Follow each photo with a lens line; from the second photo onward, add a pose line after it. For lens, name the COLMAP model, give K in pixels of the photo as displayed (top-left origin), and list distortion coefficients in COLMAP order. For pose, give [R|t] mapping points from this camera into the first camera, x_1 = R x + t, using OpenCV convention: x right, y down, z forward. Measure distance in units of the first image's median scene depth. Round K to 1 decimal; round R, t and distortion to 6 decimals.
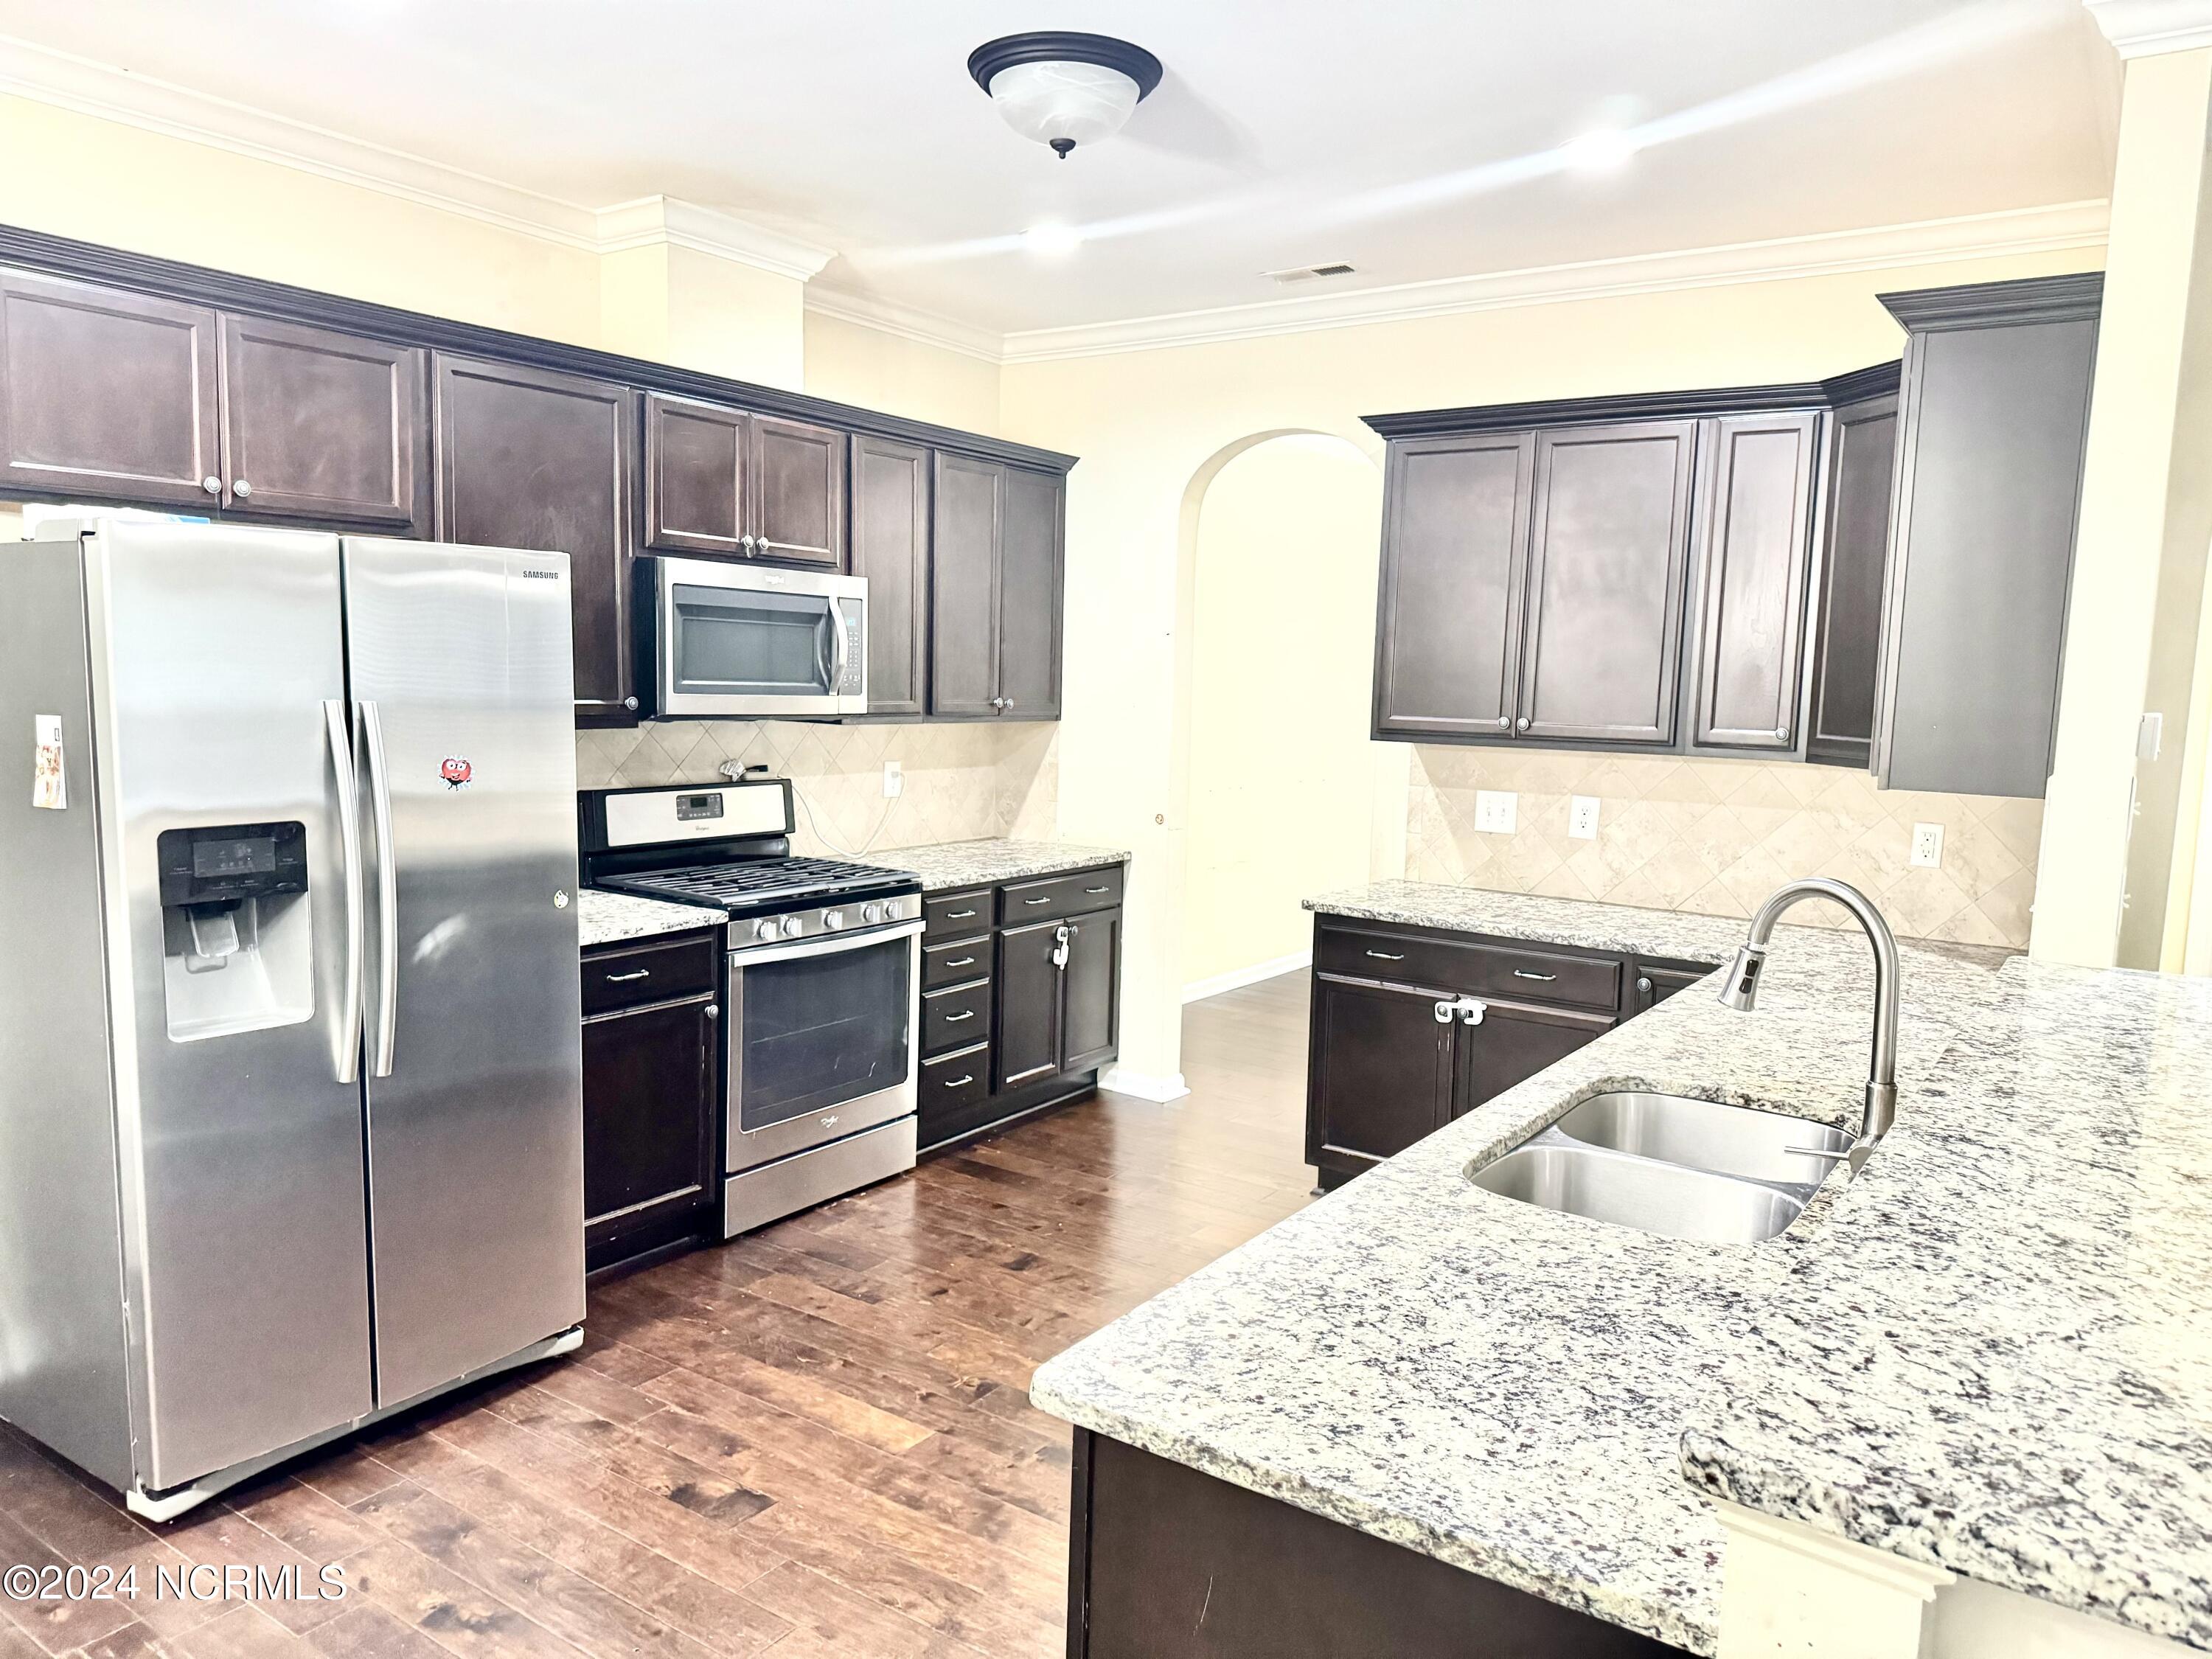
lens RADIAL K [[1552.7, 0, 1104.3], [0, 1552.7, 837.3], [0, 0, 1]] dist [0.038764, -0.036867]
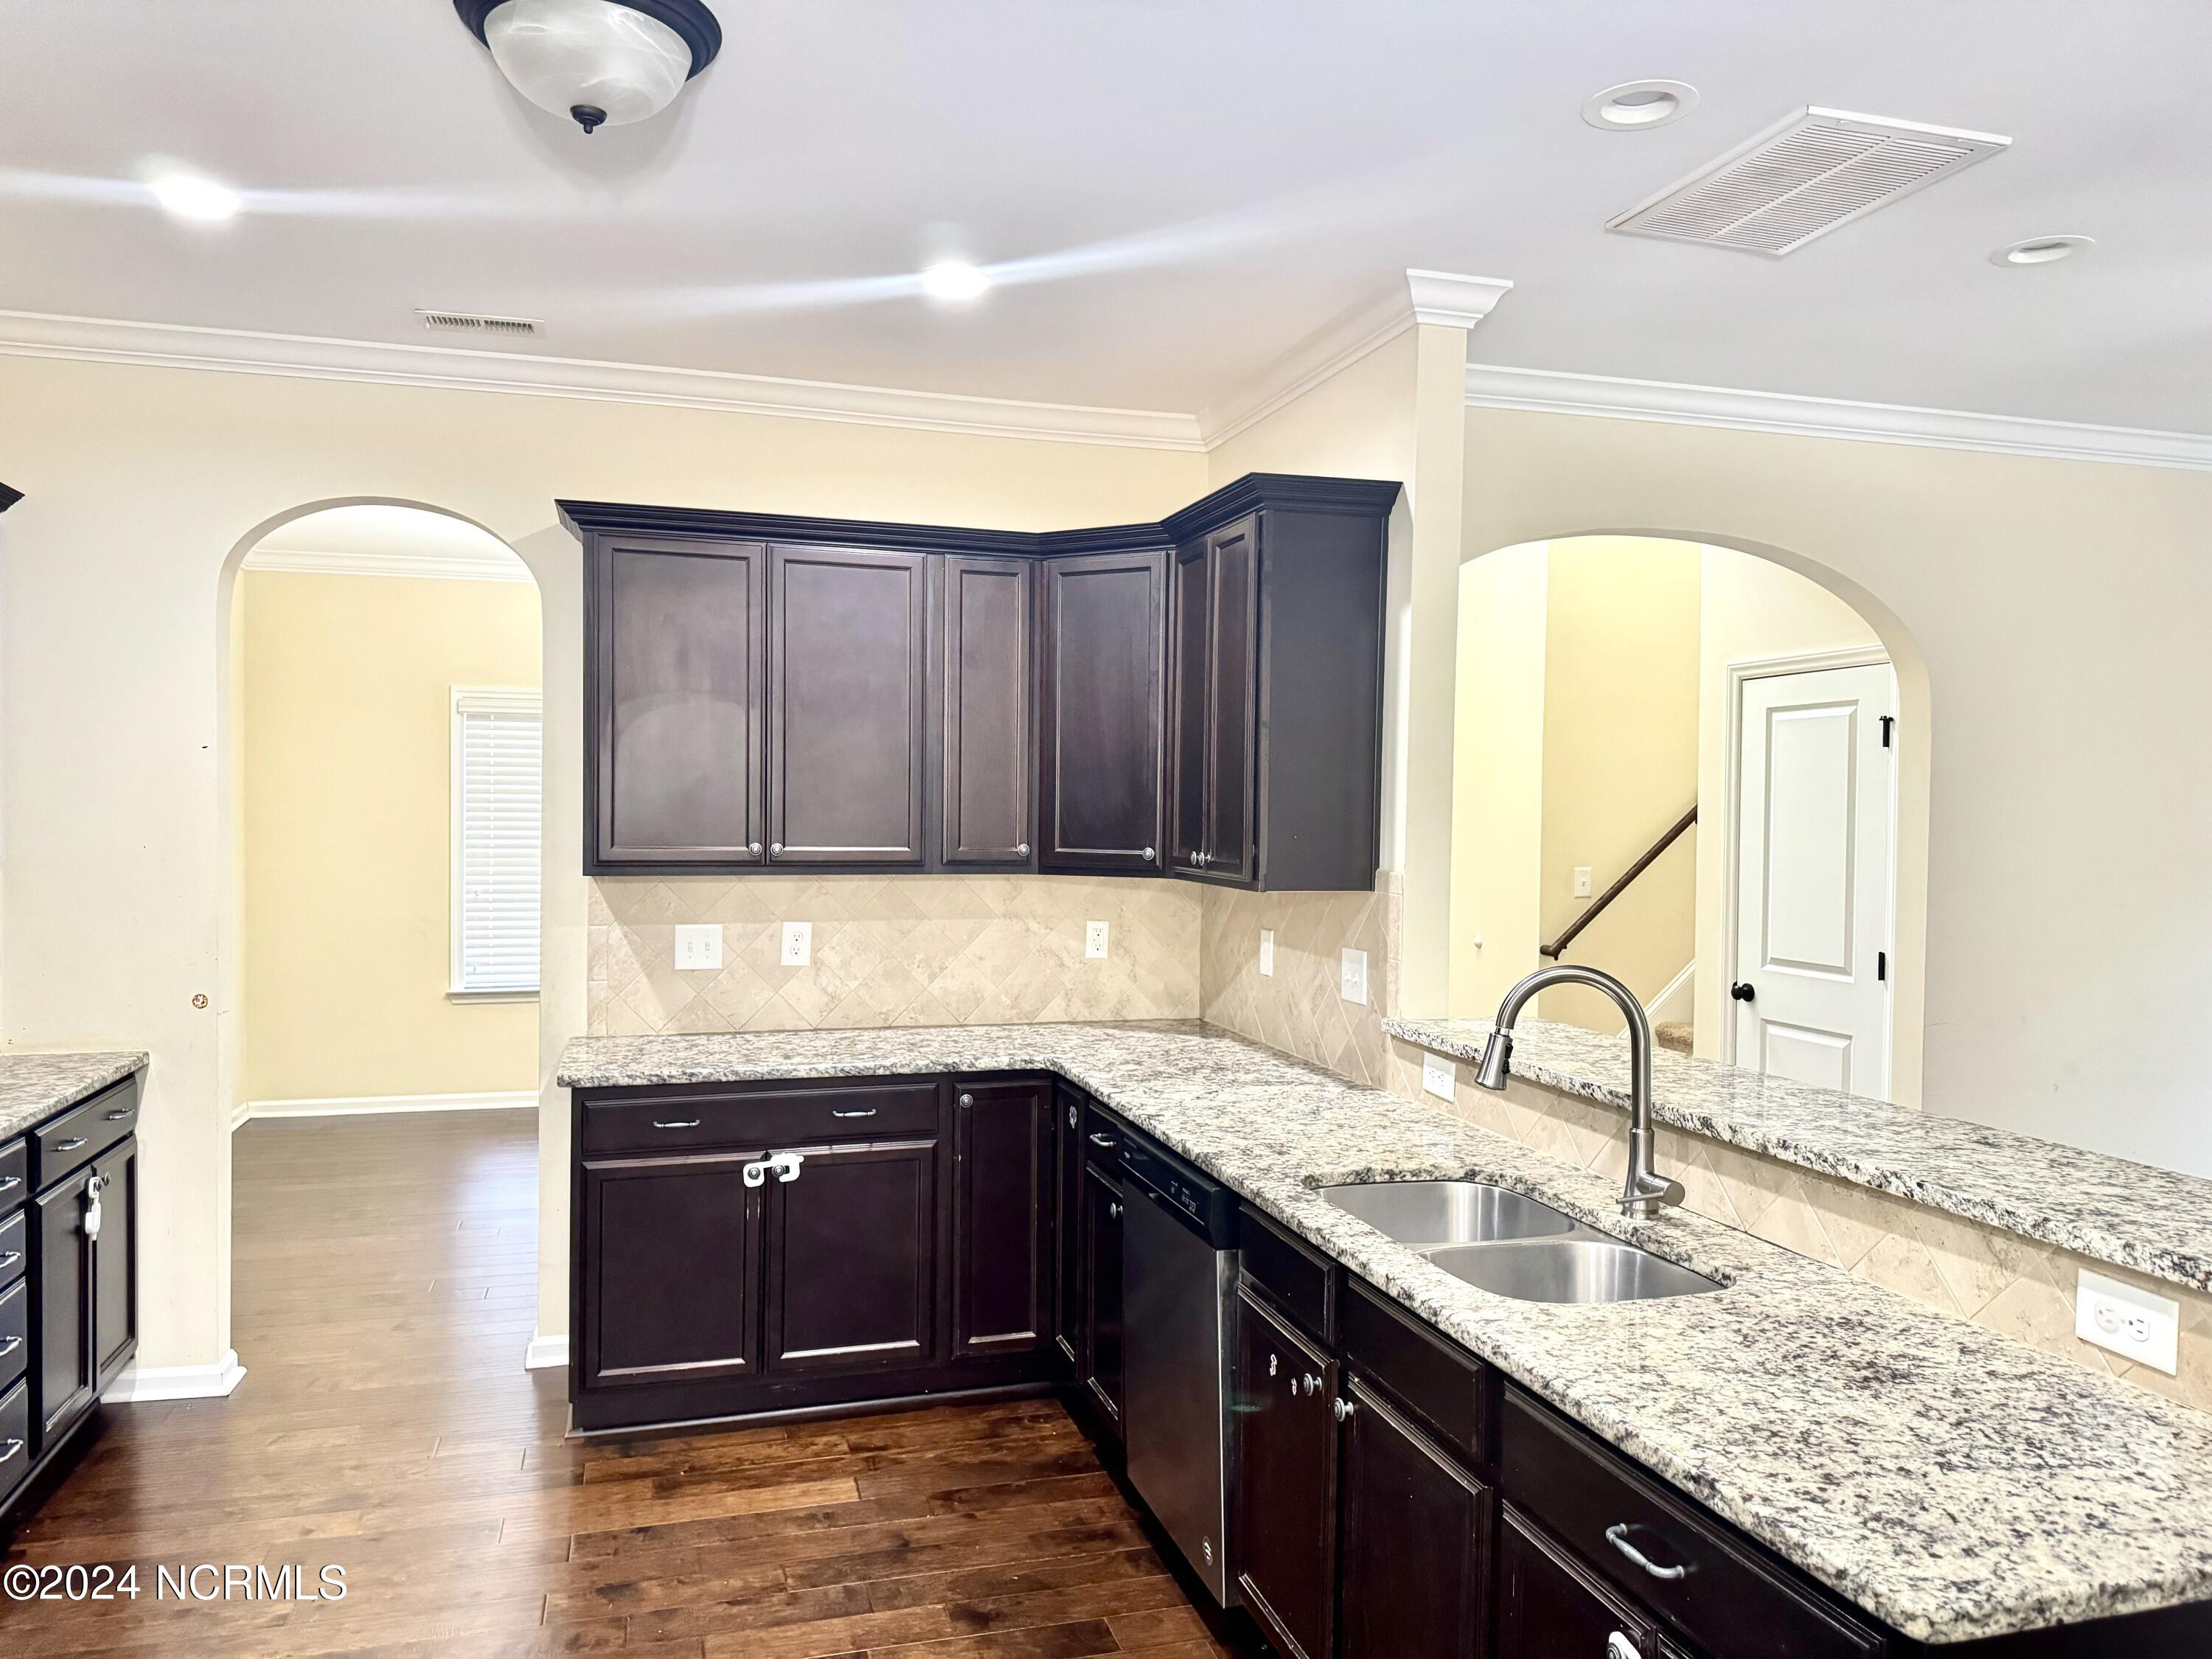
lens RADIAL K [[1552.7, 0, 1110.3], [0, 1552.7, 818.2], [0, 0, 1]] dist [0.038764, -0.036867]
pose [[0.620399, -0.027559, 0.783802, -0.474825], [0.092702, 0.994953, -0.038393, -0.051275], [-0.778788, 0.096479, 0.619823, 0.358725]]
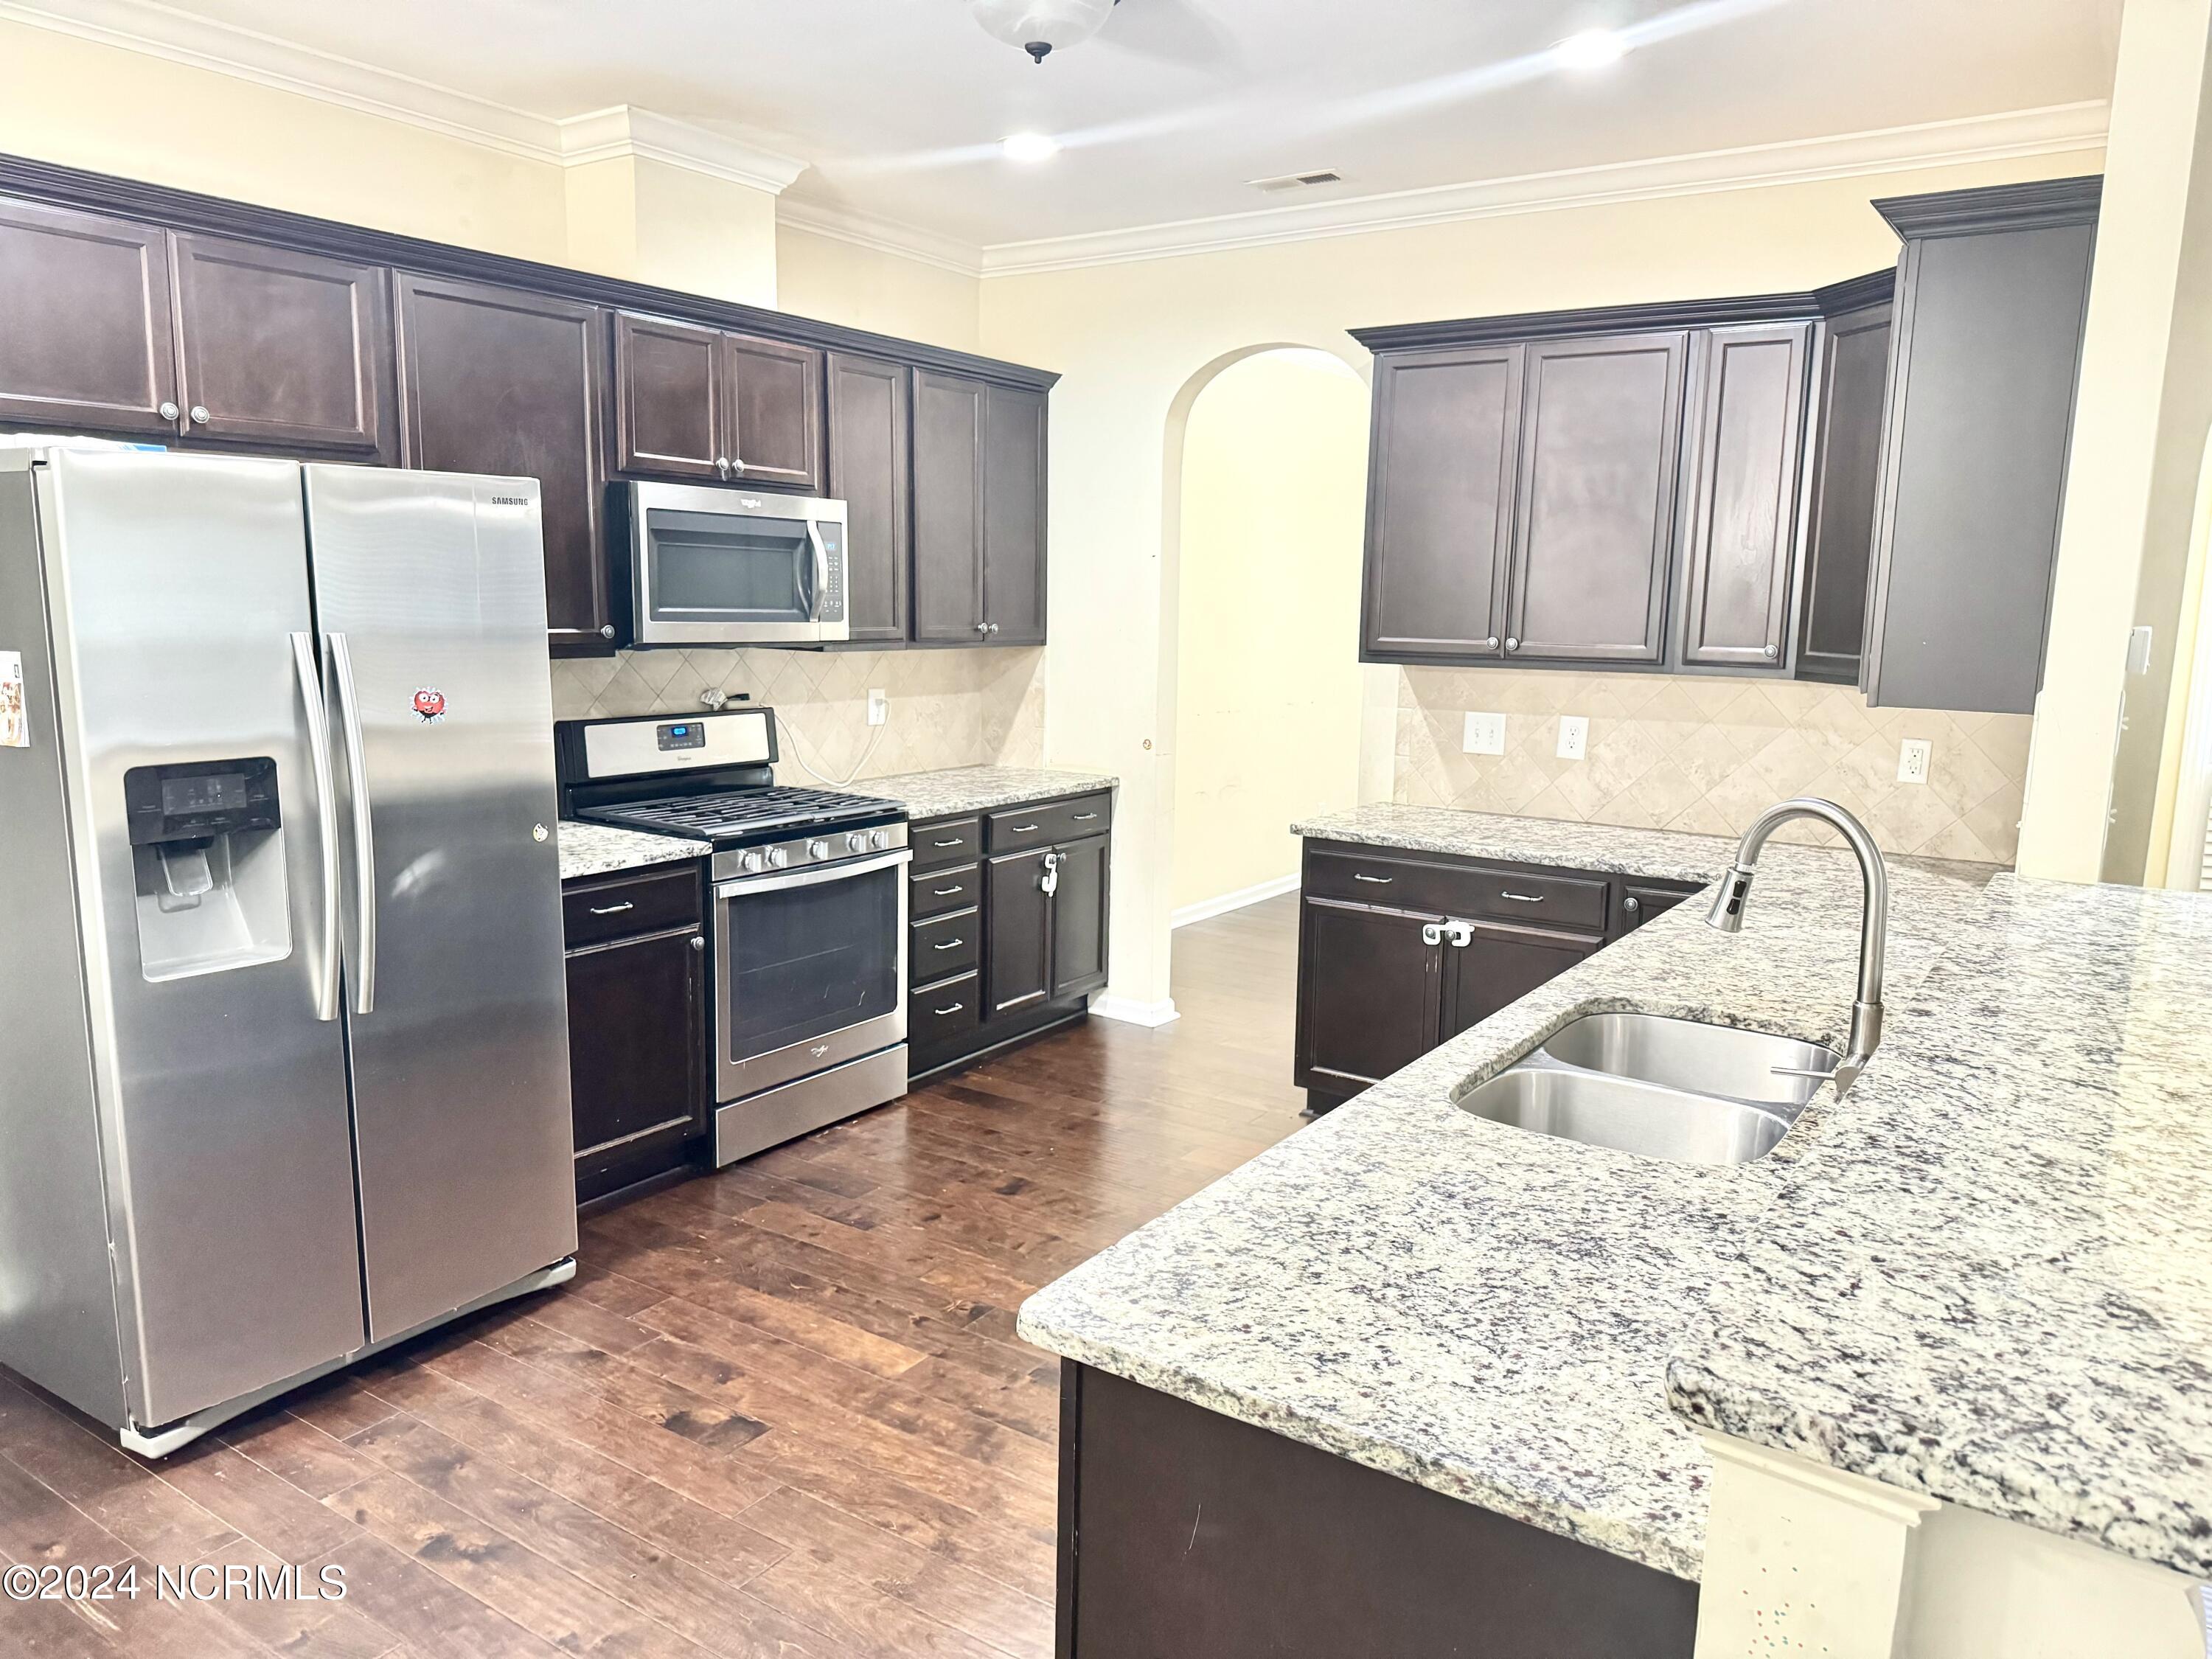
lens RADIAL K [[1552.7, 0, 1112.9], [0, 1552.7, 835.0], [0, 0, 1]] dist [0.038764, -0.036867]
pose [[0.999863, -0.011673, 0.011705, 0.002676], [0.011102, 0.998799, 0.047712, -0.001966], [-0.012248, -0.047575, 0.998793, 0.008553]]
